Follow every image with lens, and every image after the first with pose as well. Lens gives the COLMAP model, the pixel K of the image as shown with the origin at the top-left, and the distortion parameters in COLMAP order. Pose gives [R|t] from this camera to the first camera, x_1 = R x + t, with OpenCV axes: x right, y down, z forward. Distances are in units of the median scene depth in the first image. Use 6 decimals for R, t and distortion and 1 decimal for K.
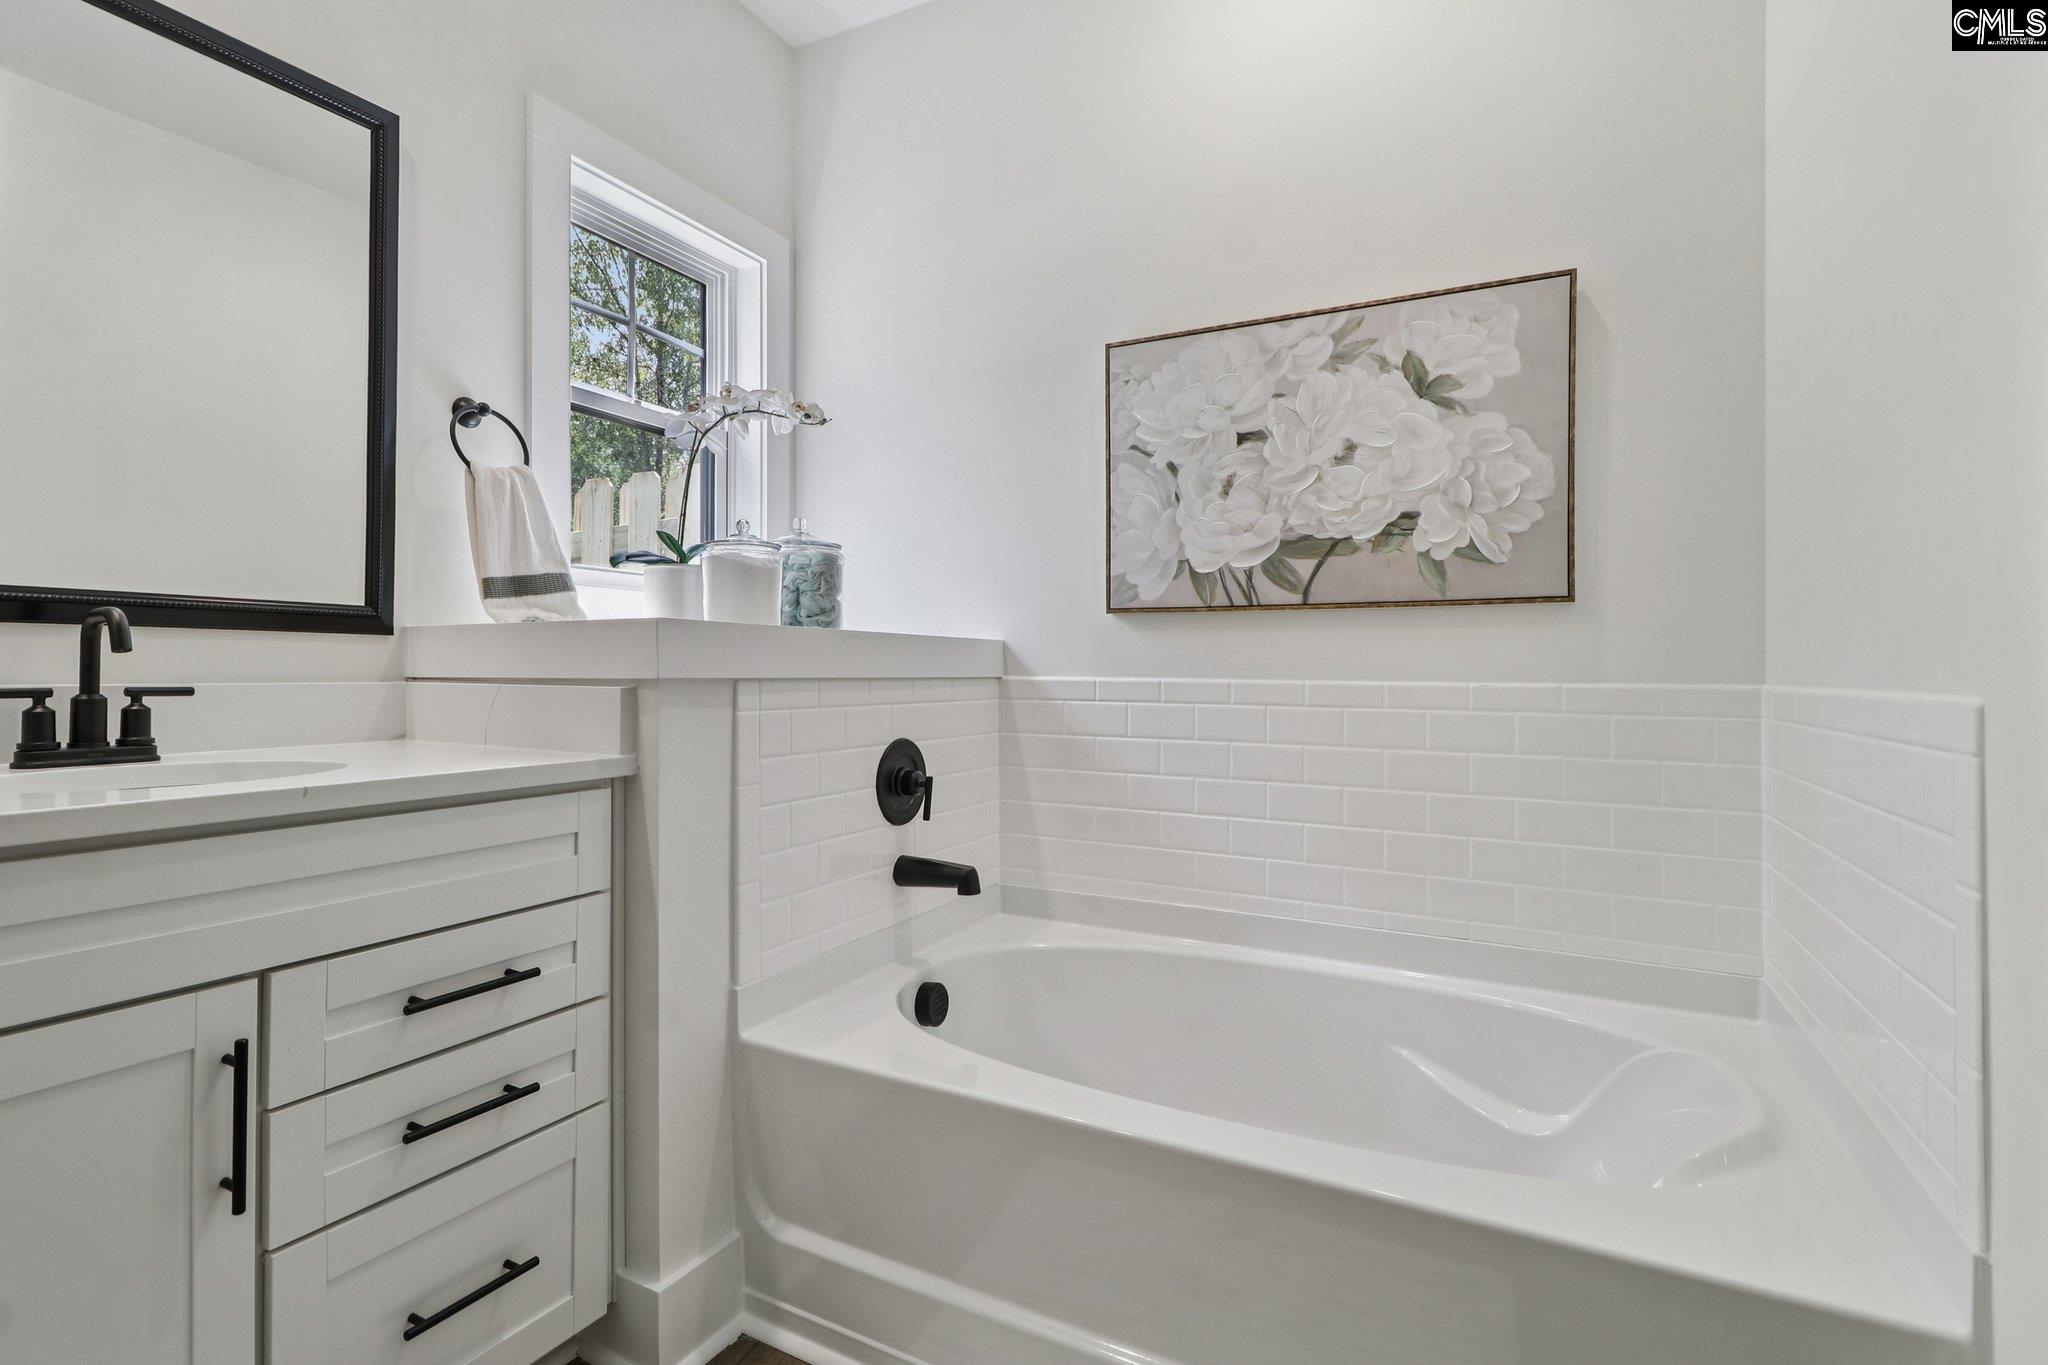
lens RADIAL K [[993.7, 0, 991.1], [0, 993.7, 656.2], [0, 0, 1]] dist [0.003176, -0.000020]
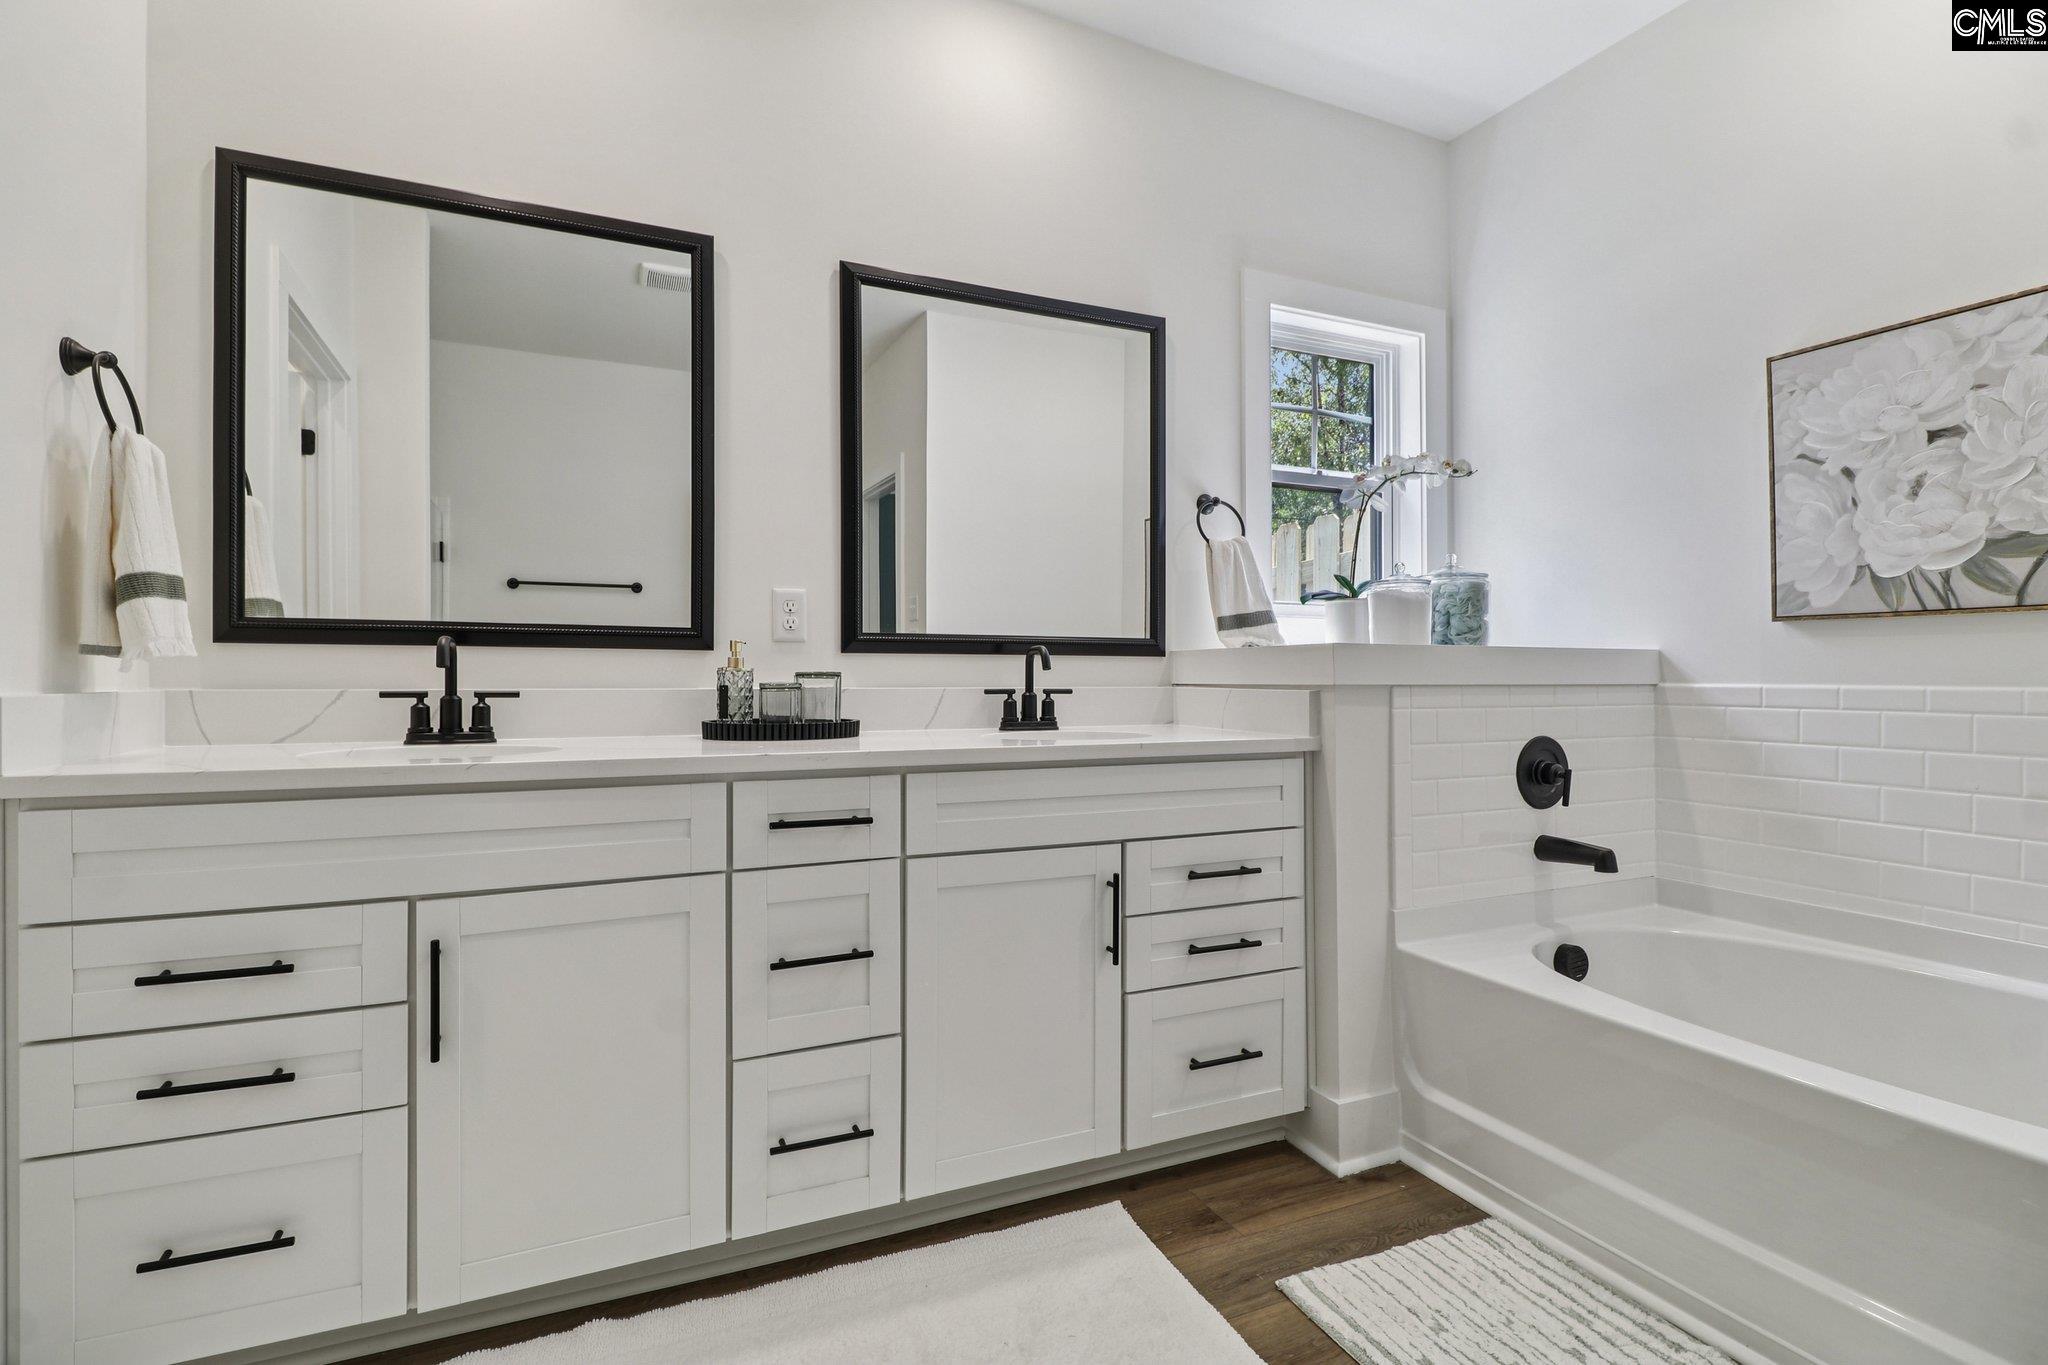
lens RADIAL K [[966.0, 0, 1019.9], [0, 966.0, 671.7], [0, 0, 1]] dist [-0.000354, -0.016772]
pose [[0.798133, -0.007133, -0.602439, 0.106377], [0.010983, 0.999936, 0.002712, -0.003451], [0.602381, -0.008781, 0.798160, -0.288307]]
